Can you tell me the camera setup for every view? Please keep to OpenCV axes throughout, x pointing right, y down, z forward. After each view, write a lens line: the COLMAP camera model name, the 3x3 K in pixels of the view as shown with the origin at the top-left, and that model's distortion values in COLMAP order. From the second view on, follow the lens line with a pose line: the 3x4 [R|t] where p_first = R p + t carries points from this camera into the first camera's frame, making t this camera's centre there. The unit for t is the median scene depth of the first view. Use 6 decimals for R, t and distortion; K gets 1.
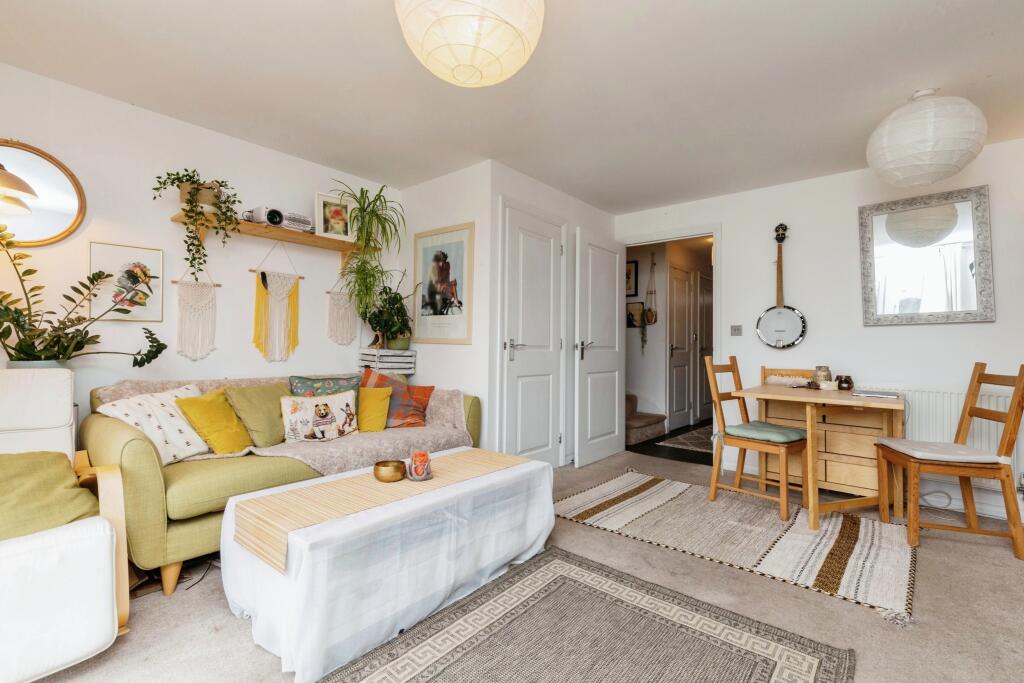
lens RADIAL K [[465.2, 0, 511.5], [0, 465.2, 330.3], [0, 0, 1]] dist [-0.000652, -0.000209]
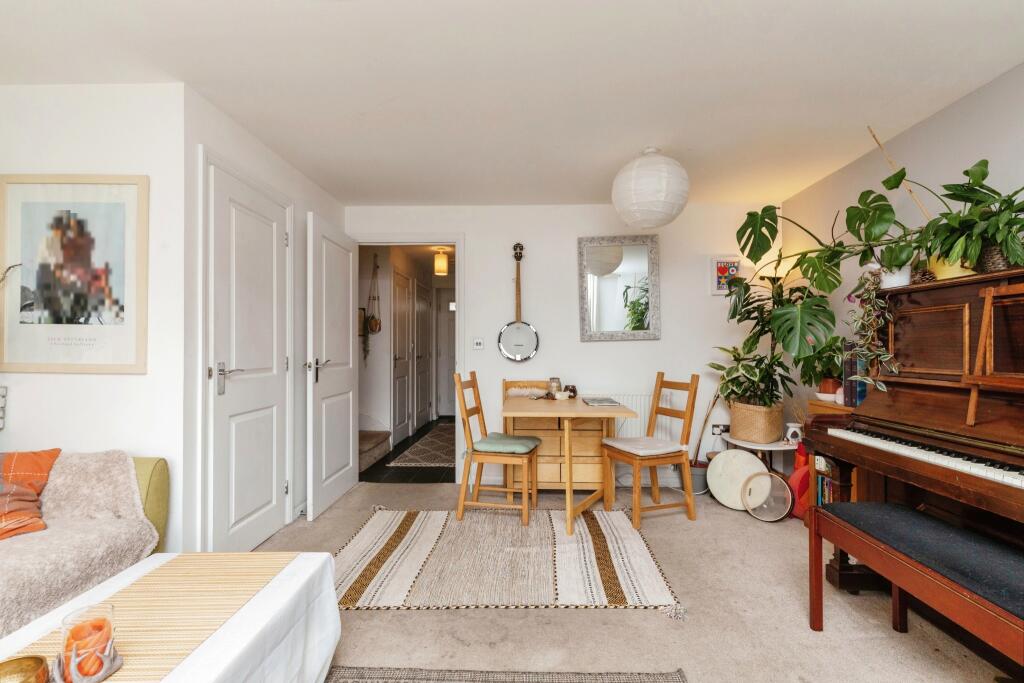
lens RADIAL K [[458.2, 0, 512.0], [0, 458.2, 341.5], [0, 0, 1]] dist [0.001752, 0.000357]
pose [[0.772881, -0.006110, 0.634522, -0.096413], [-0.010717, 0.999685, 0.022679, -0.031659], [-0.634461, -0.024328, 0.772572, 0.217283]]
